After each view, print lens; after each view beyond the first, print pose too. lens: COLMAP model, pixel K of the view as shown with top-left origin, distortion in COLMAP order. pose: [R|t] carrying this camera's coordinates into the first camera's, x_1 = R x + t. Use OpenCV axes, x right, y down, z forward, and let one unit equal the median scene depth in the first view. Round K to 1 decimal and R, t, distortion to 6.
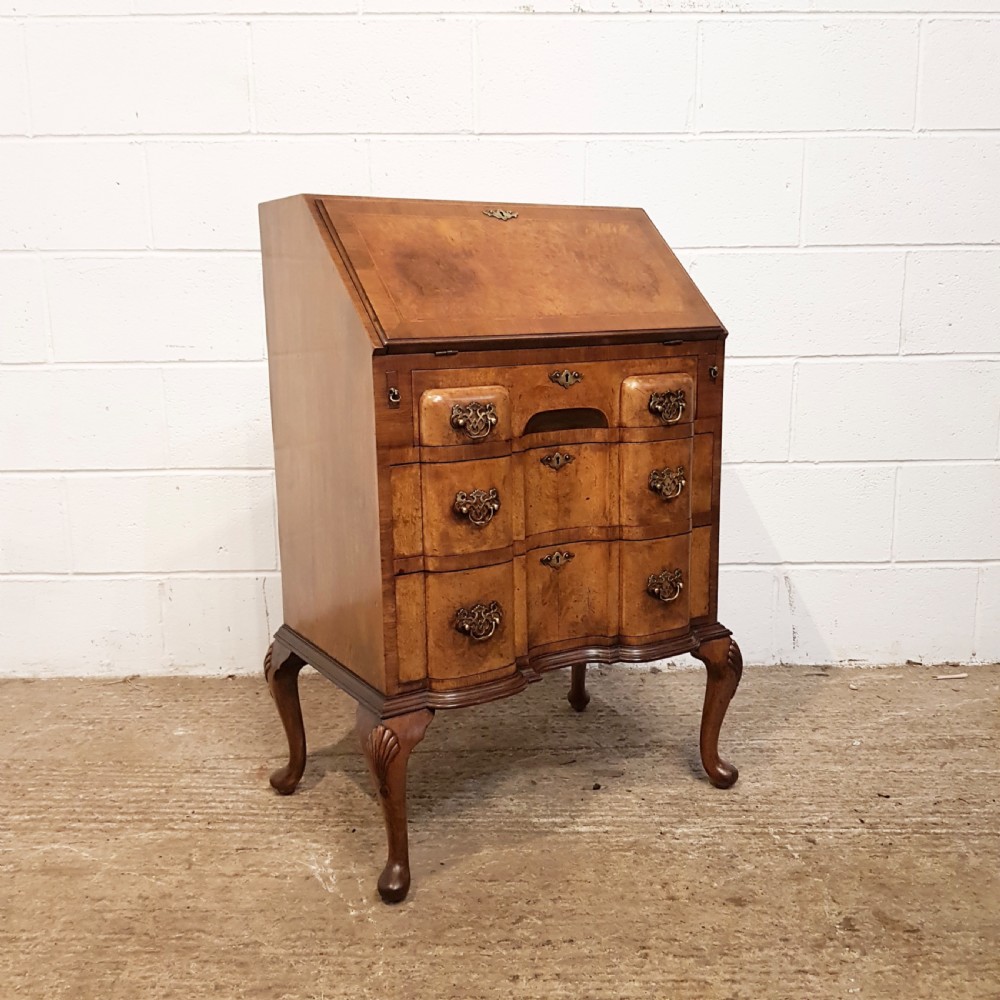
lens RADIAL K [[1055.6, 0, 516.4], [0, 1055.6, 506.9], [0, 0, 1]] dist [0.142113, -0.236654]
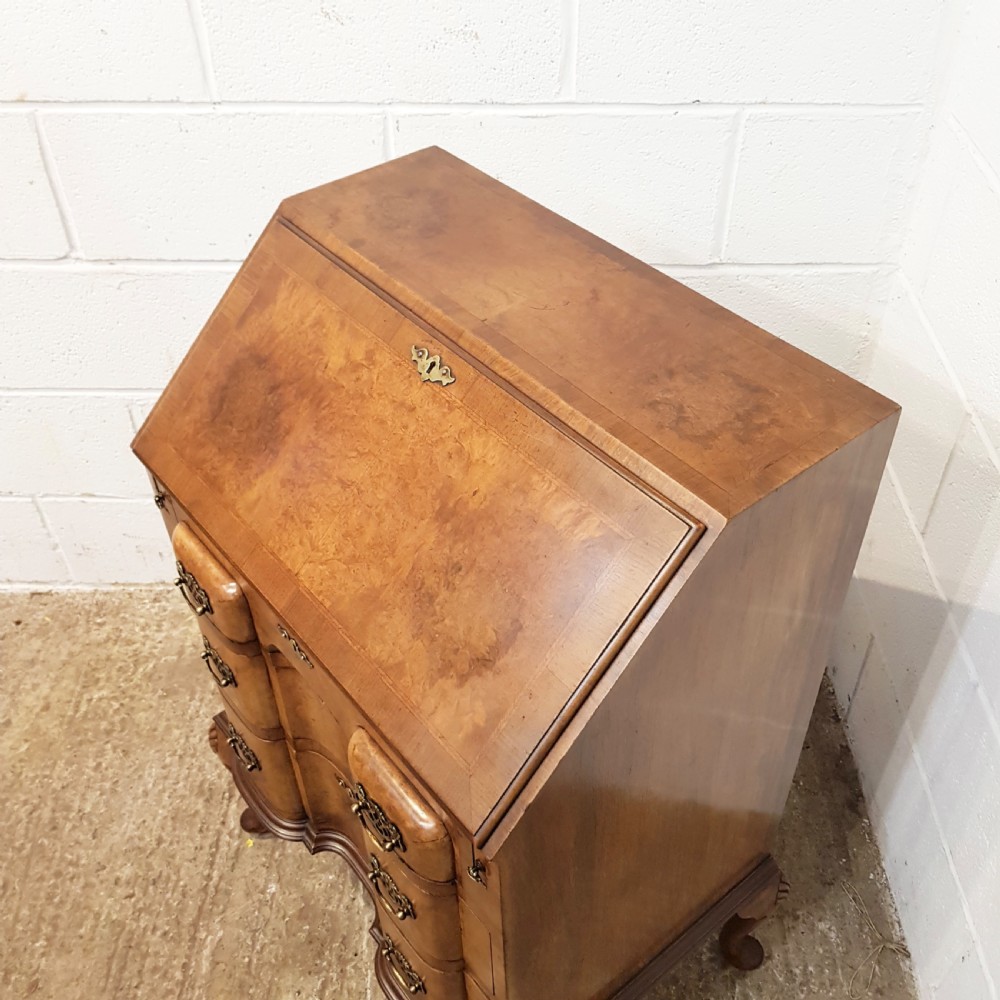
lens RADIAL K [[1053.7, 0, 509.6], [0, 1053.7, 517.2], [0, 0, 1]] dist [0.085818, -0.192428]
pose [[0.123561, 0.694844, -0.708466, 0.456431], [-0.189651, 0.717312, 0.670445, -0.627771], [0.974046, 0.051520, 0.220410, 0.974336]]
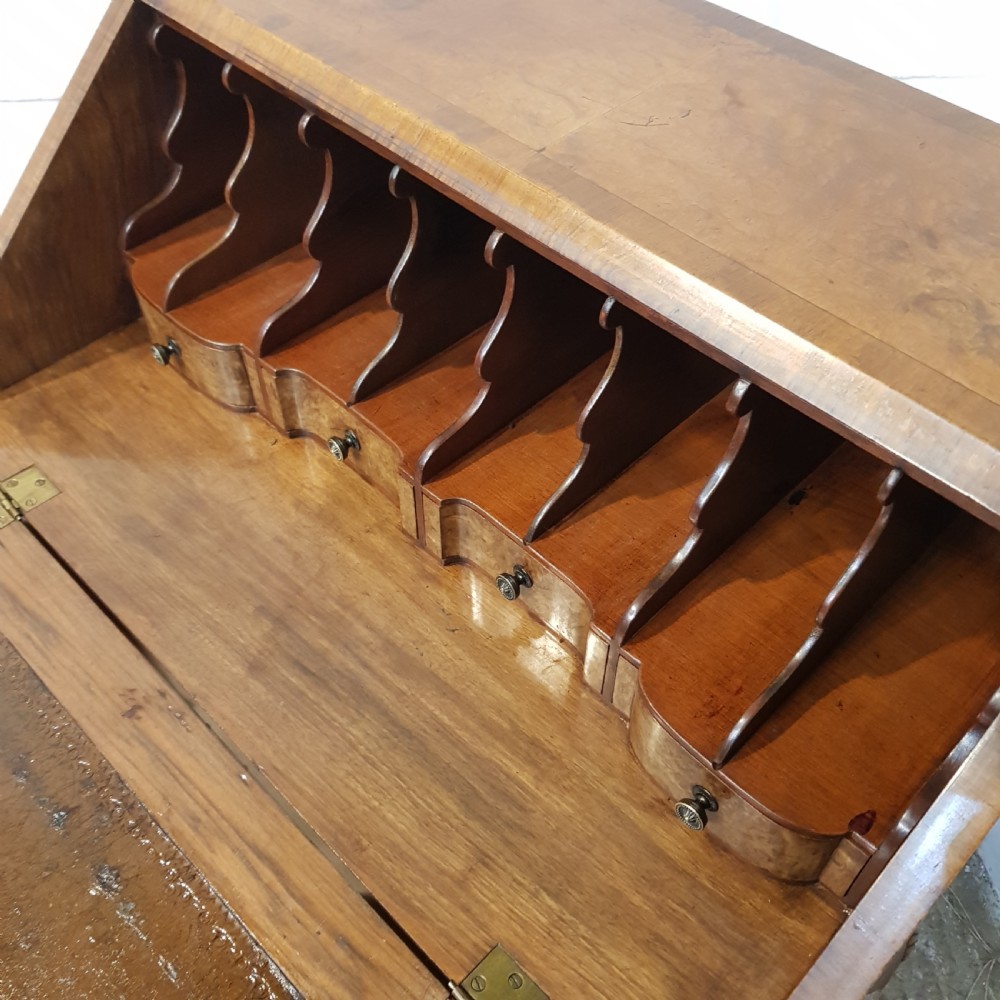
lens RADIAL K [[1064.6, 0, 500.0], [0, 1064.6, 500.0], [0, 0, 1]] dist [0.074613, -0.239549]
pose [[0.224154, 0.751175, -0.620879, 0.228688], [-0.206920, 0.659249, 0.722893, -0.464686], [0.952333, -0.033567, 0.303207, 0.975314]]
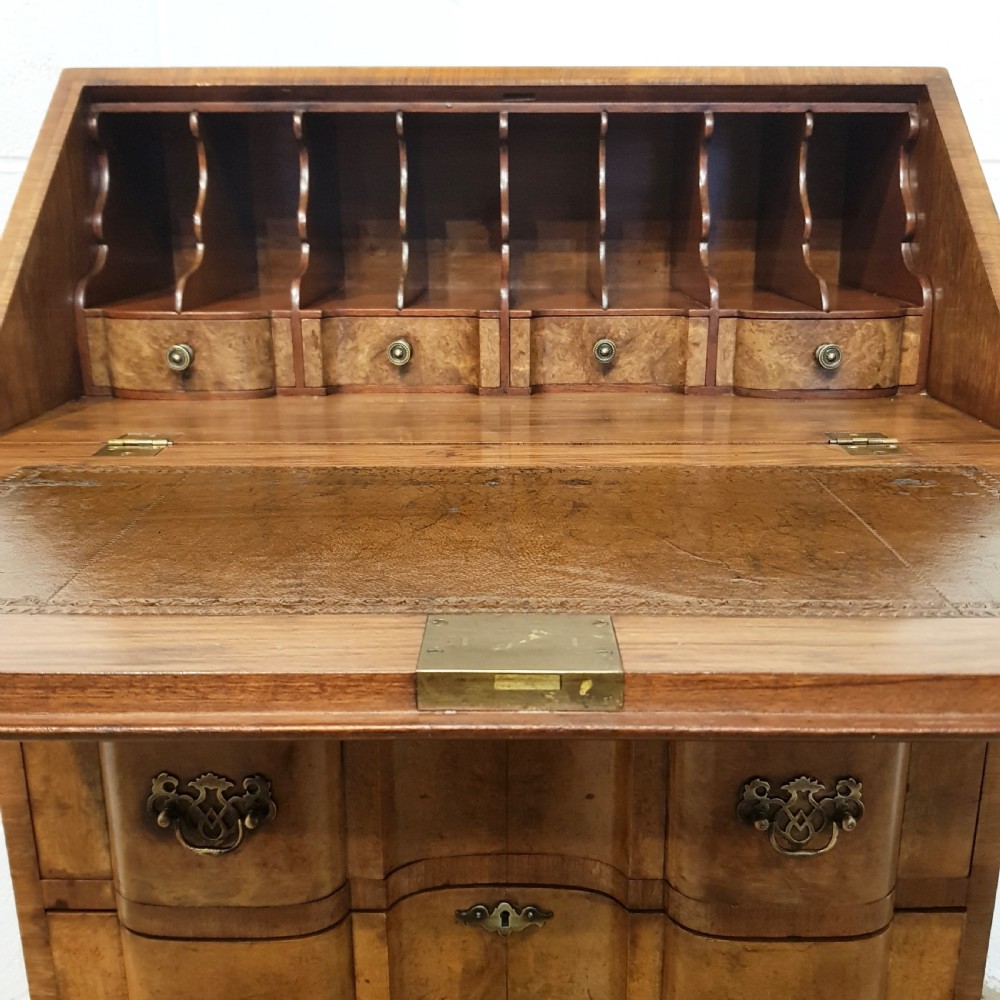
lens RADIAL K [[1041.8, 0, 535.2], [0, 1041.8, 497.8], [0, 0, 1]] dist [0.113017, -0.226129]
pose [[0.850746, 0.152224, -0.503050, 0.246226], [-0.114425, 0.987824, 0.105404, -0.169543], [0.512970, -0.032110, 0.857806, 0.673606]]
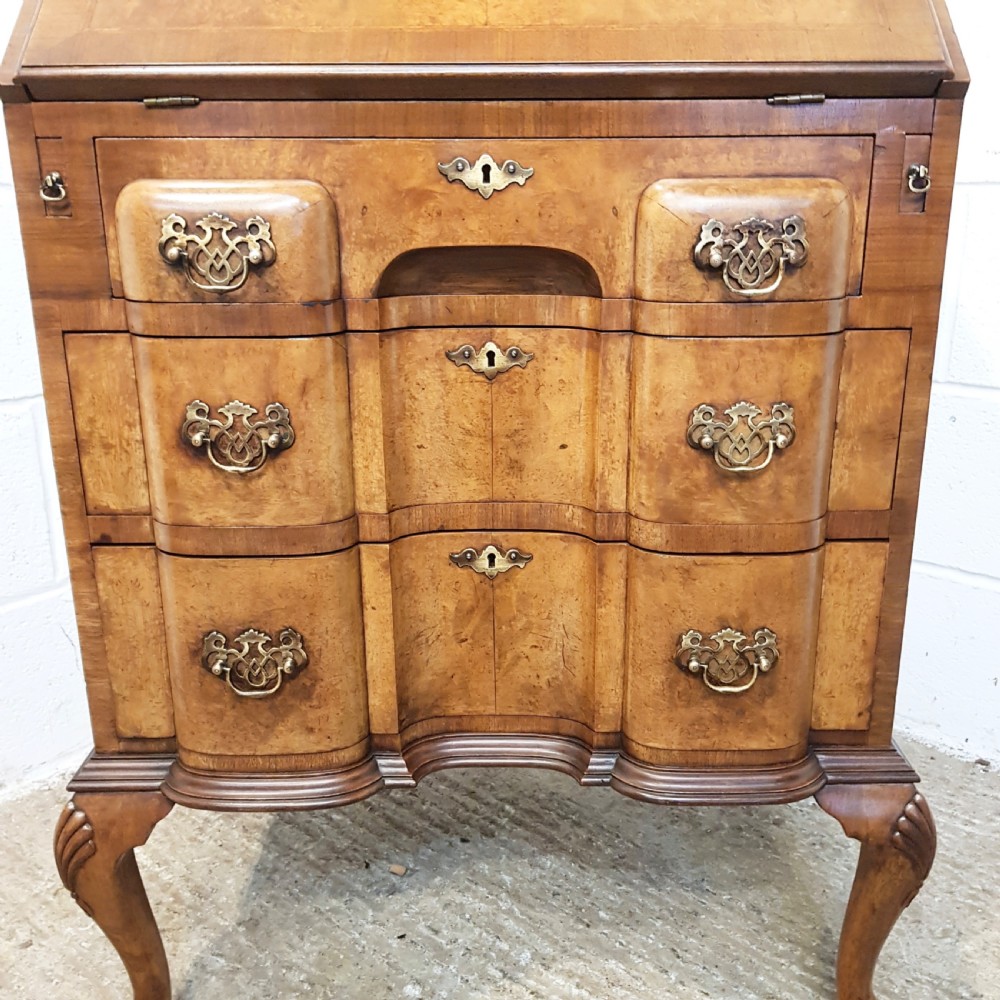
lens RADIAL K [[1050.0, 0, 534.6], [0, 1050.0, 495.9], [0, 0, 1]] dist [0.123204, -0.257164]
pose [[0.853994, 0.166009, -0.493088, 0.304963], [-0.109867, 0.983899, 0.140969, -0.053323], [0.508551, -0.066212, 0.858482, 0.613896]]
